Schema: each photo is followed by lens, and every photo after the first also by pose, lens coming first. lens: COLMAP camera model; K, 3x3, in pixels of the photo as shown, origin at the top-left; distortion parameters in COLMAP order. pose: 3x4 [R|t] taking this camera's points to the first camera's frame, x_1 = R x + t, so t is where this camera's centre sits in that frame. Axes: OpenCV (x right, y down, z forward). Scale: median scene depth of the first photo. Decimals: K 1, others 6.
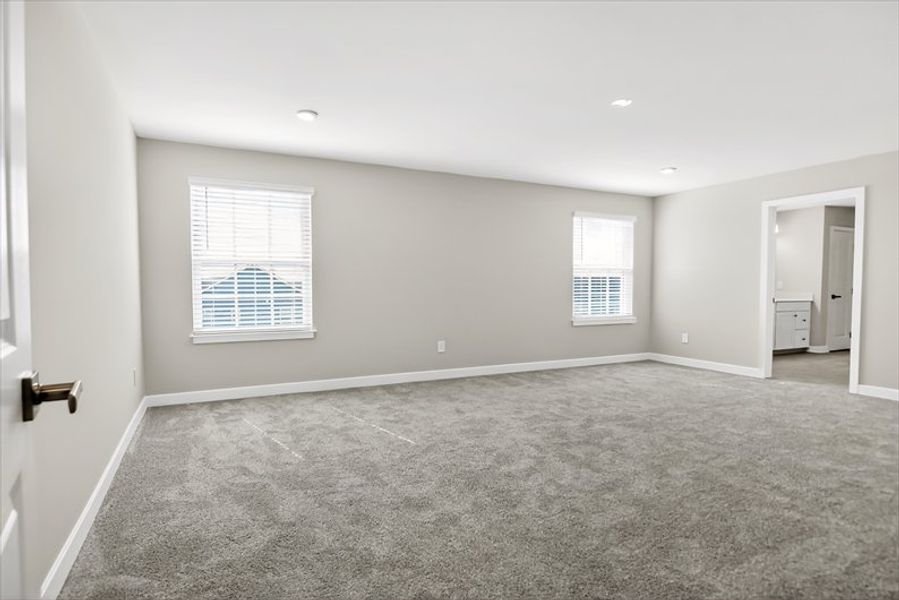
lens RADIAL K [[485.8, 0, 445.8], [0, 485.8, 302.2], [0, 0, 1]] dist [-0.004872, -0.001324]
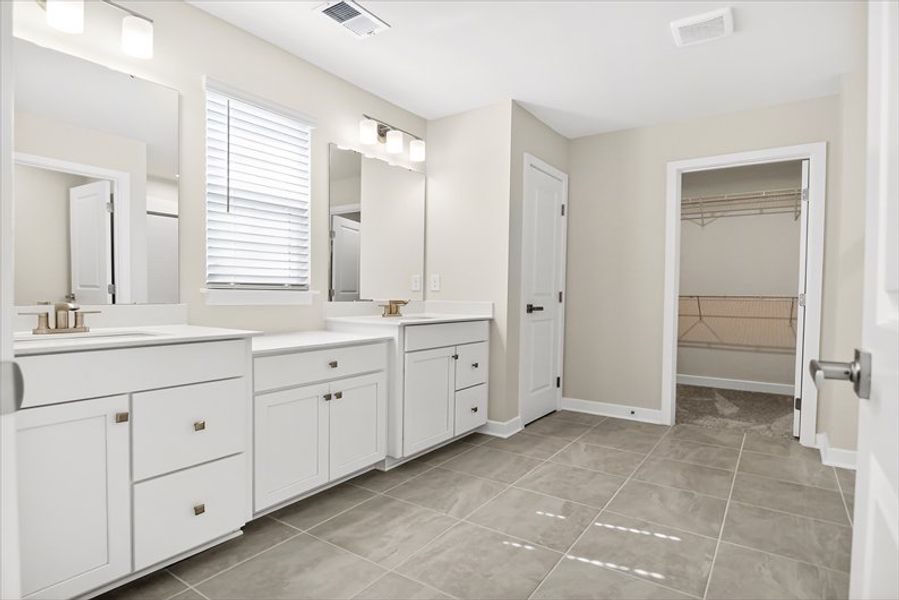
lens RADIAL K [[477.9, 0, 445.7], [0, 477.9, 301.2], [0, 0, 1]] dist [0.000477, -0.000192]
pose [[0.885189, -0.007340, 0.465175, 0.576360], [0.011350, 0.999919, -0.005822, -0.017812], [-0.465094, 0.010433, 0.885200, 0.707153]]
